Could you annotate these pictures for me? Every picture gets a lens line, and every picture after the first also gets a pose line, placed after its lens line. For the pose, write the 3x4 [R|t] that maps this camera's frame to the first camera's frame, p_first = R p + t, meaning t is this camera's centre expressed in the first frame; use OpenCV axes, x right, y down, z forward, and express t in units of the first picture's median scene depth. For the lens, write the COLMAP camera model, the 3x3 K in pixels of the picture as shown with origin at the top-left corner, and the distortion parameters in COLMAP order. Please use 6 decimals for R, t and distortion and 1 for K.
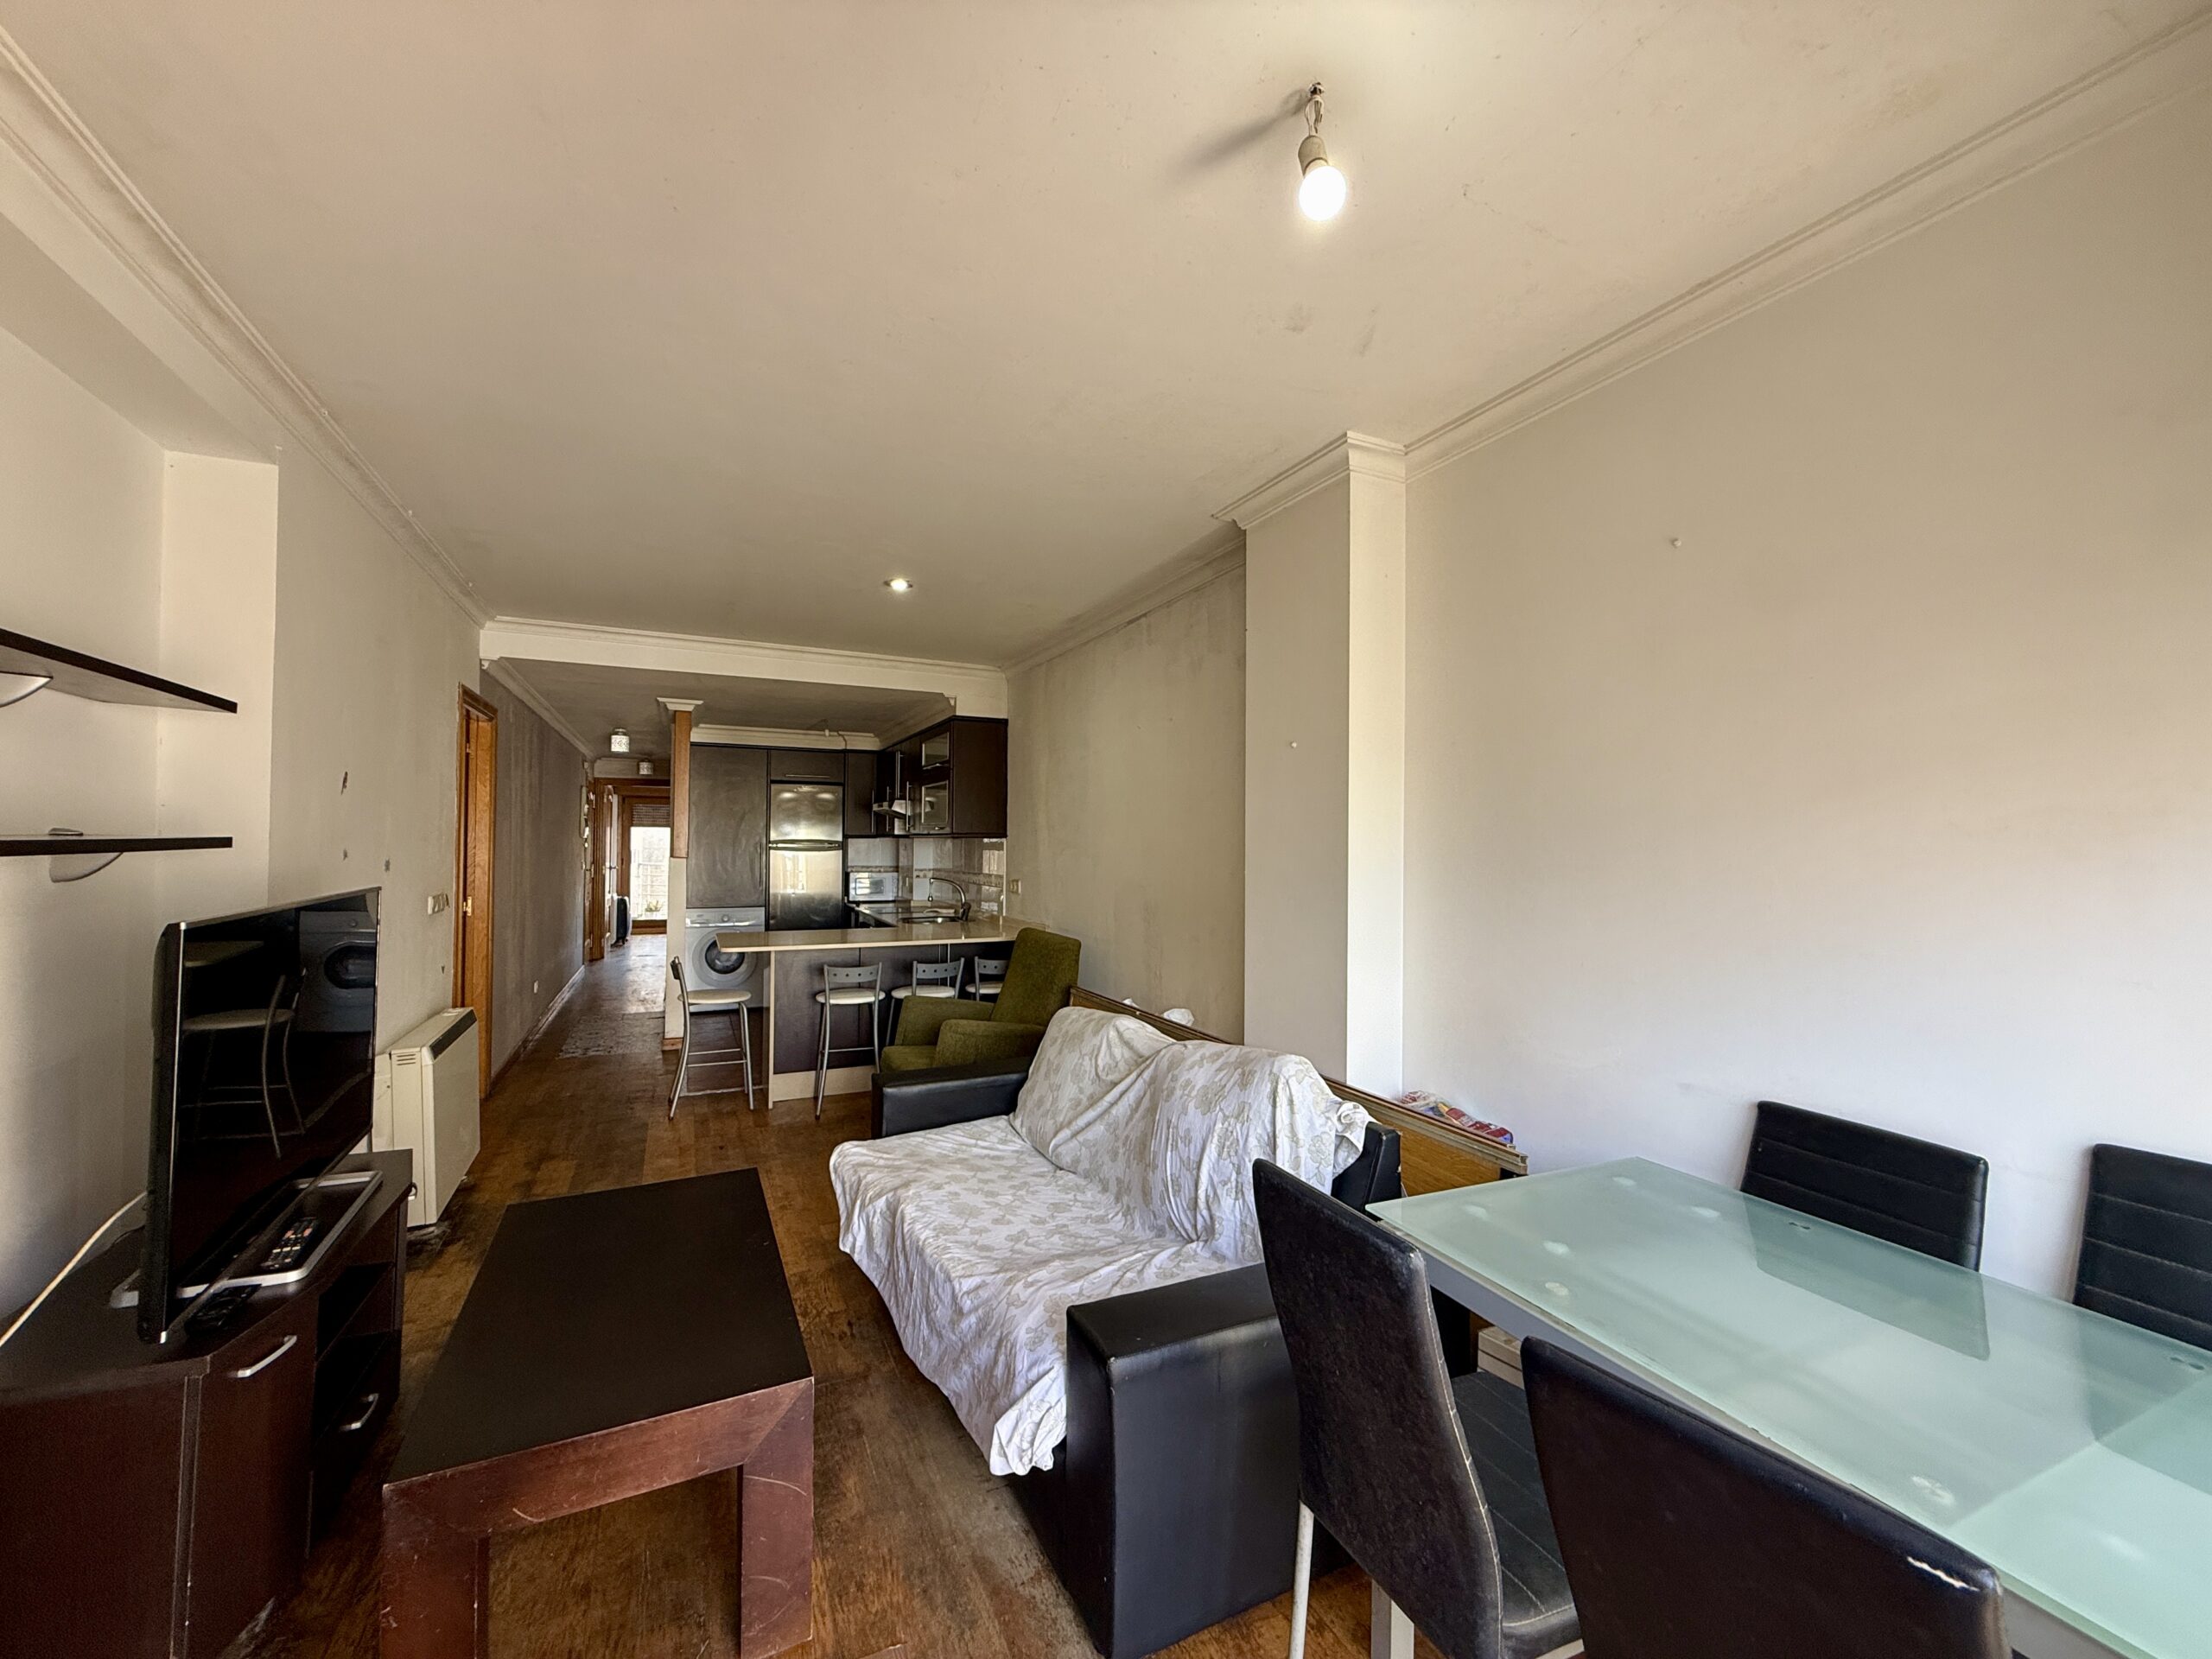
lens RADIAL K [[883.0, 0, 1101.7], [0, 883.0, 833.8], [0, 0, 1]] dist [0.001131, -0.000252]
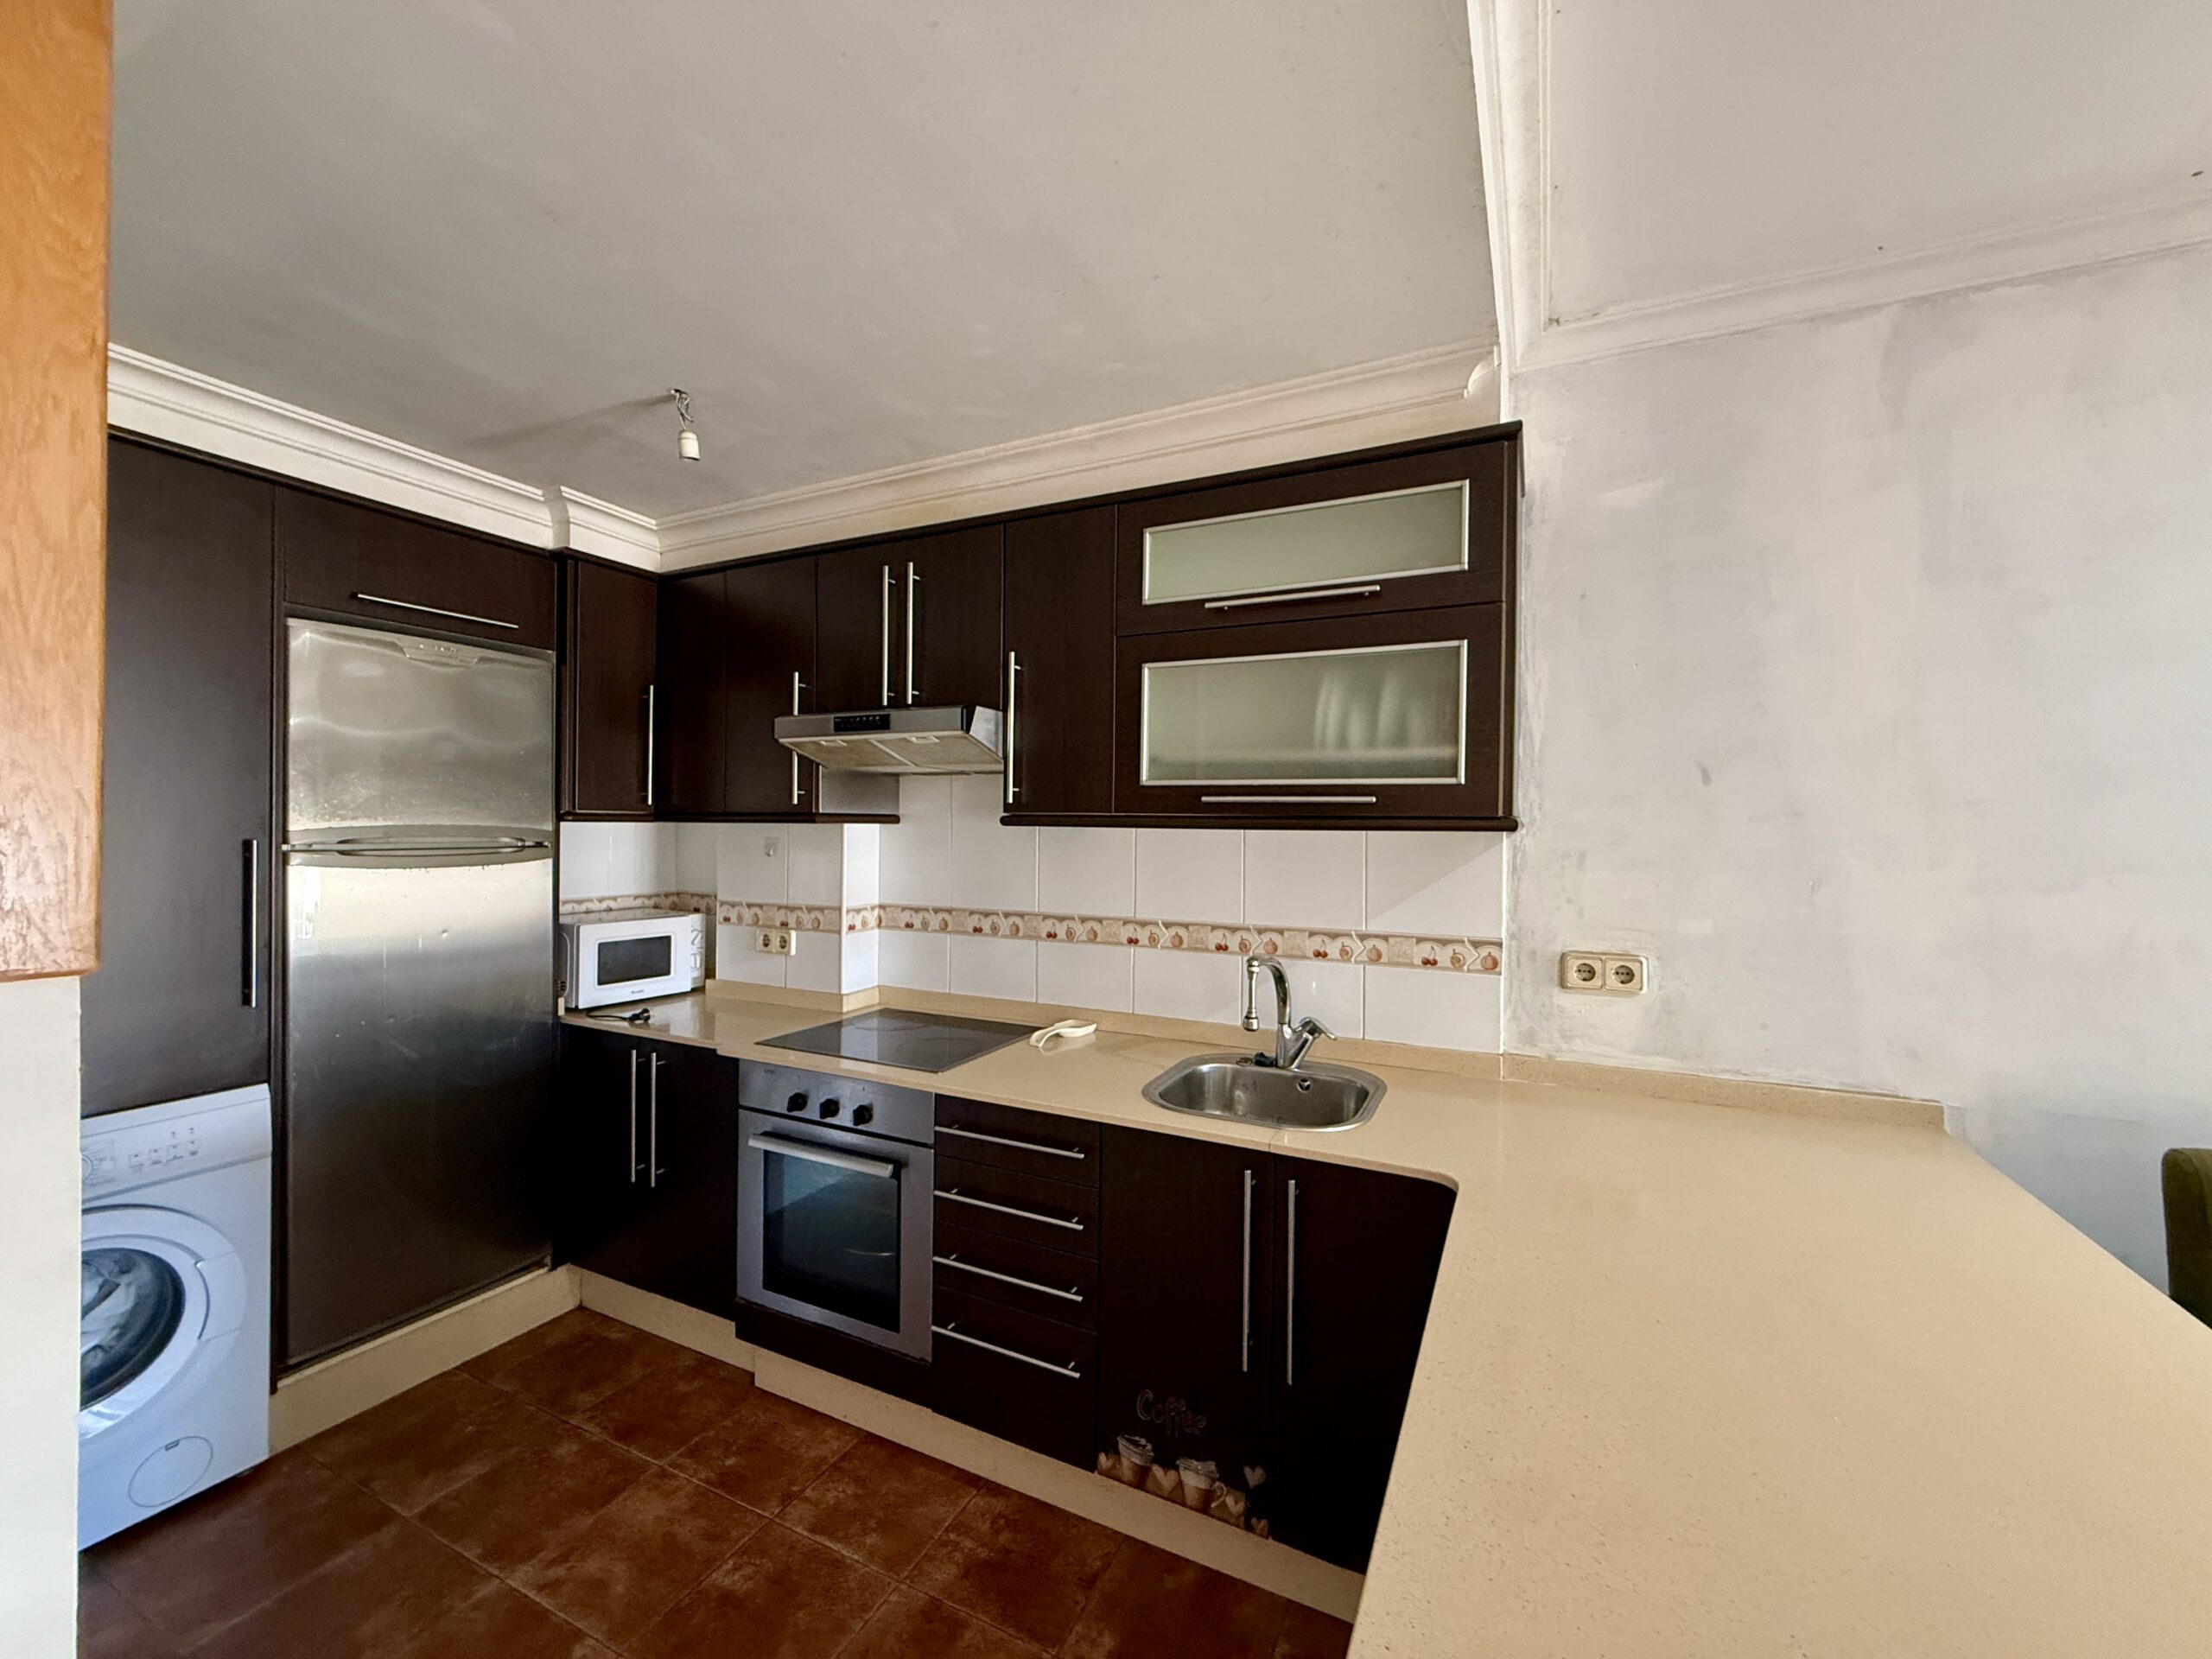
lens RADIAL K [[883.0, 0, 1102.2], [0, 883.0, 829.4], [0, 0, 1]] dist [0.001131, -0.000252]
pose [[0.785178, -0.002287, 0.619266, -0.360461], [-0.012845, 0.999718, 0.019979, -0.000532], [-0.619137, -0.023642, 0.784927, 0.661485]]
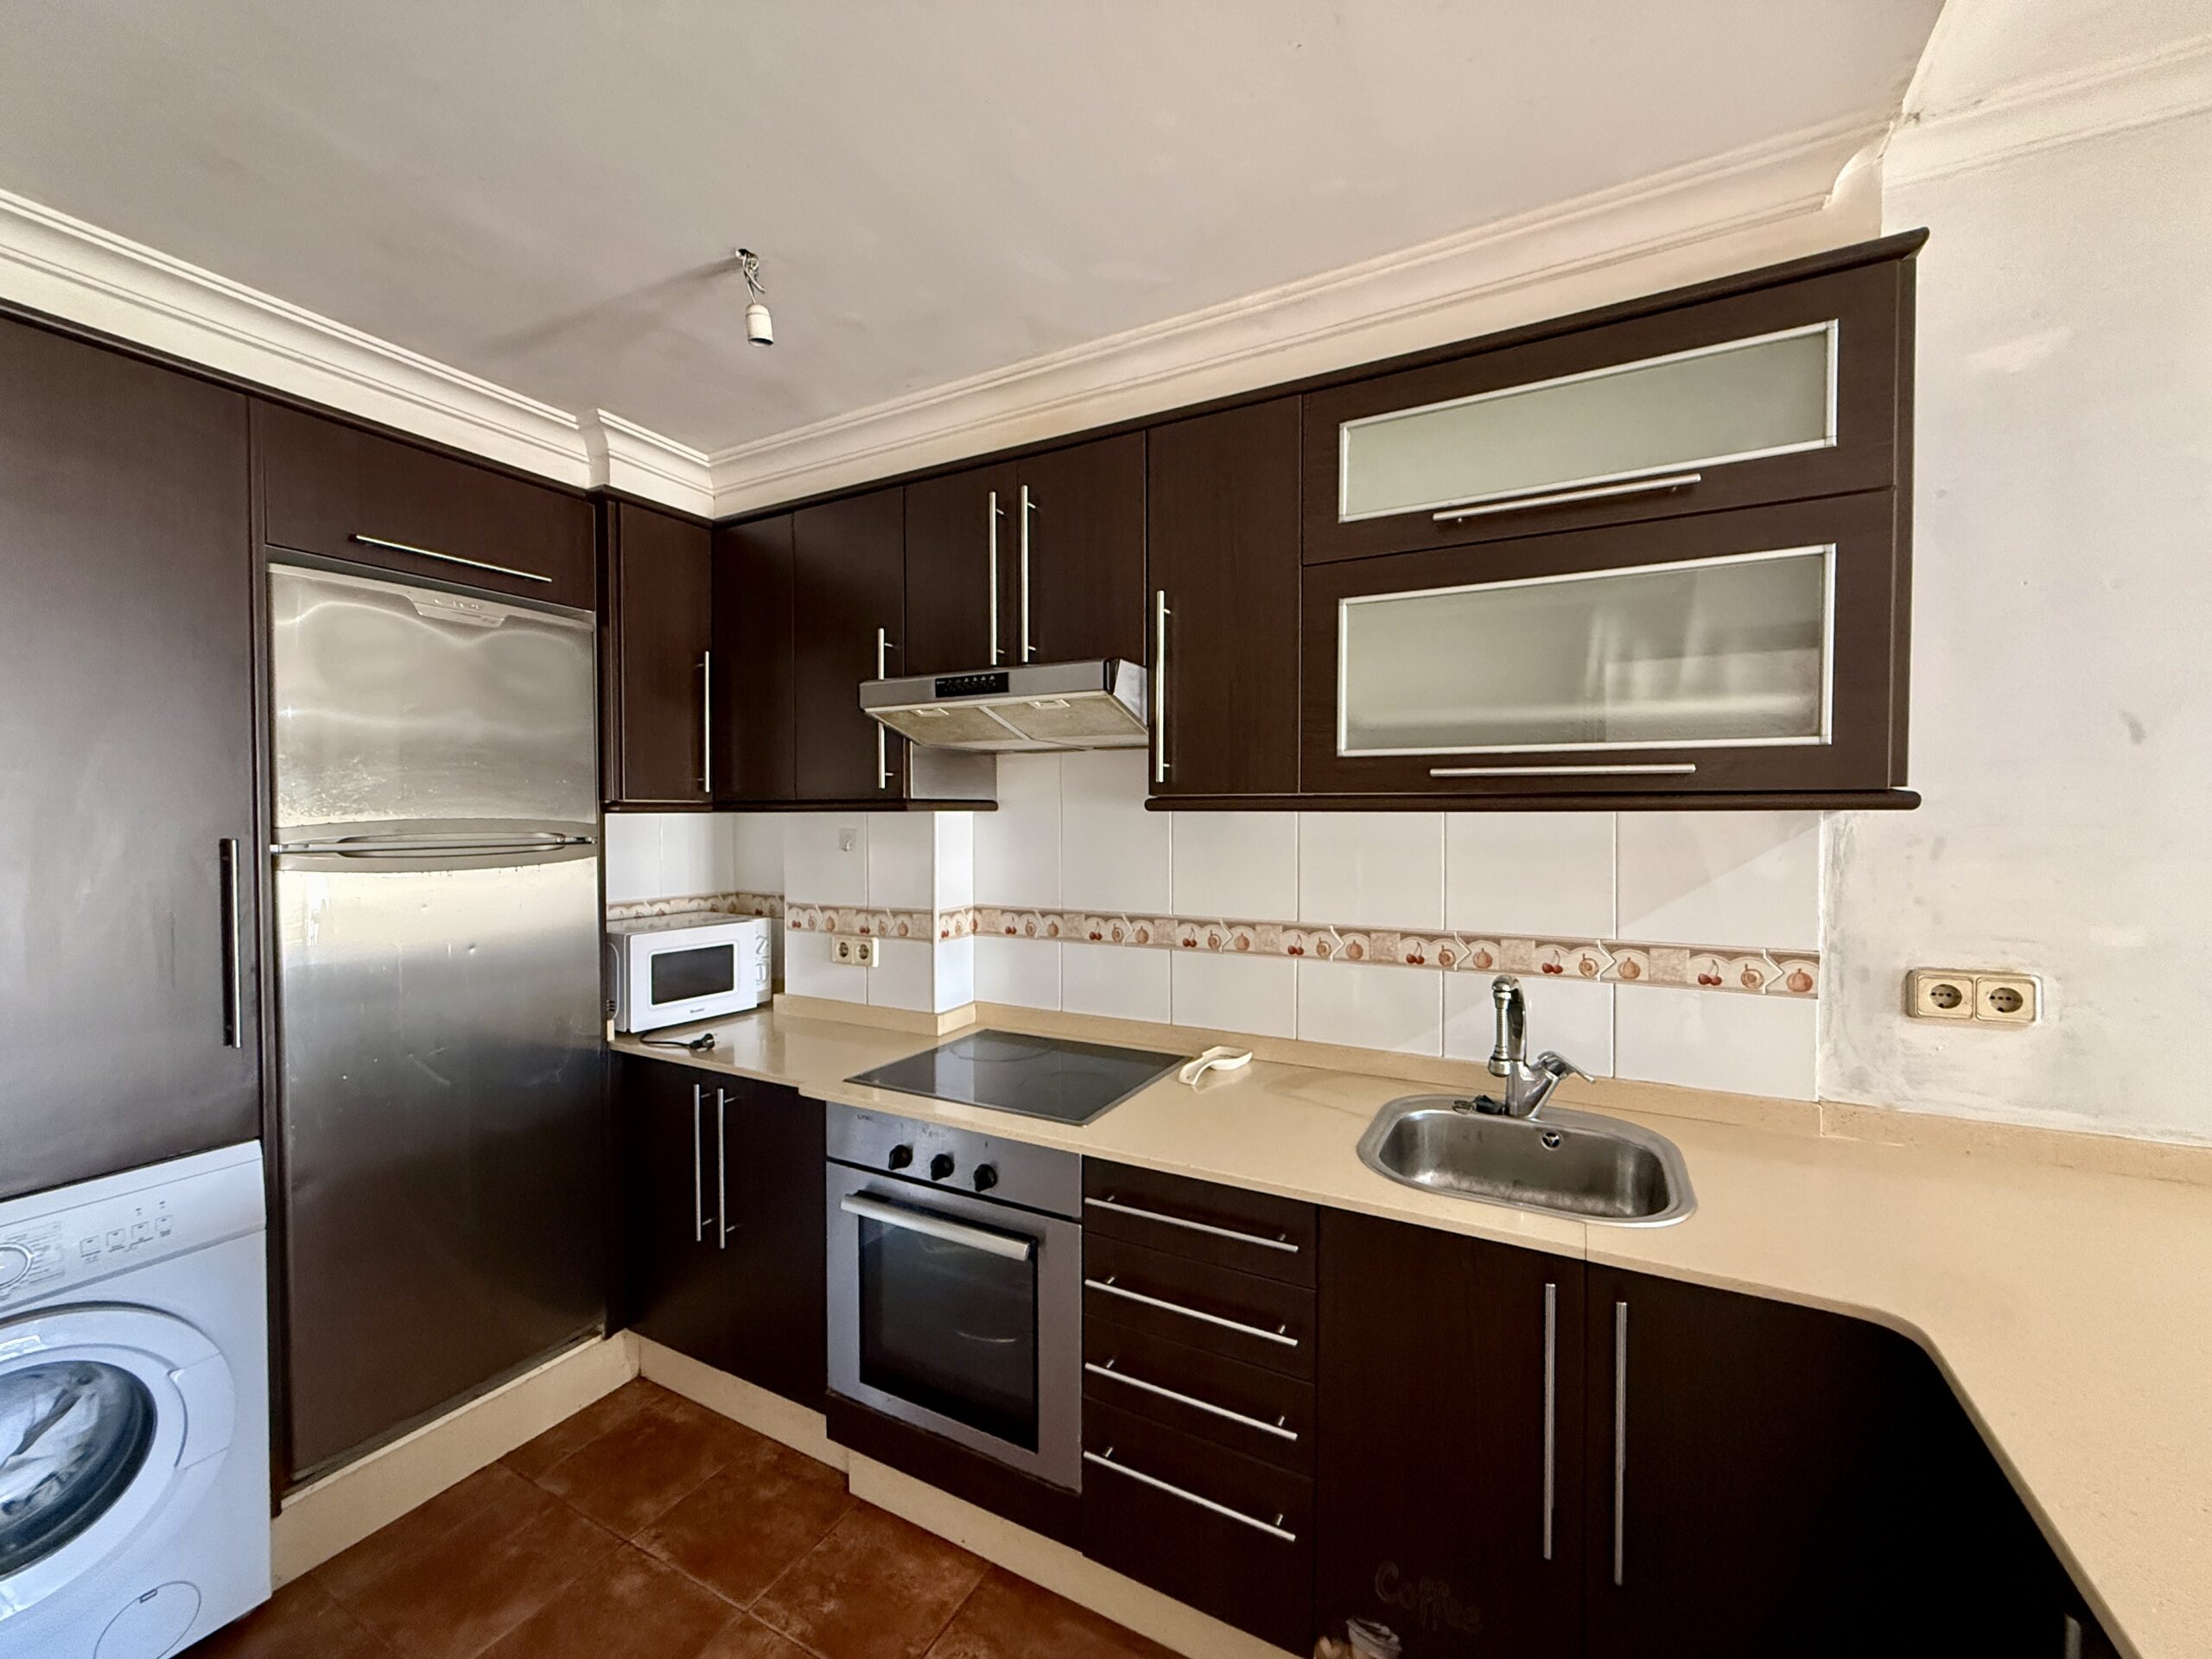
lens RADIAL K [[883.0, 0, 1102.2], [0, 883.0, 829.1], [0, 0, 1]] dist [0.001131, -0.000252]
pose [[0.807025, -0.020284, 0.590168, -0.352728], [-0.000185, 0.999401, 0.034602, 0.001244], [-0.590517, -0.028034, 0.806538, 0.732531]]
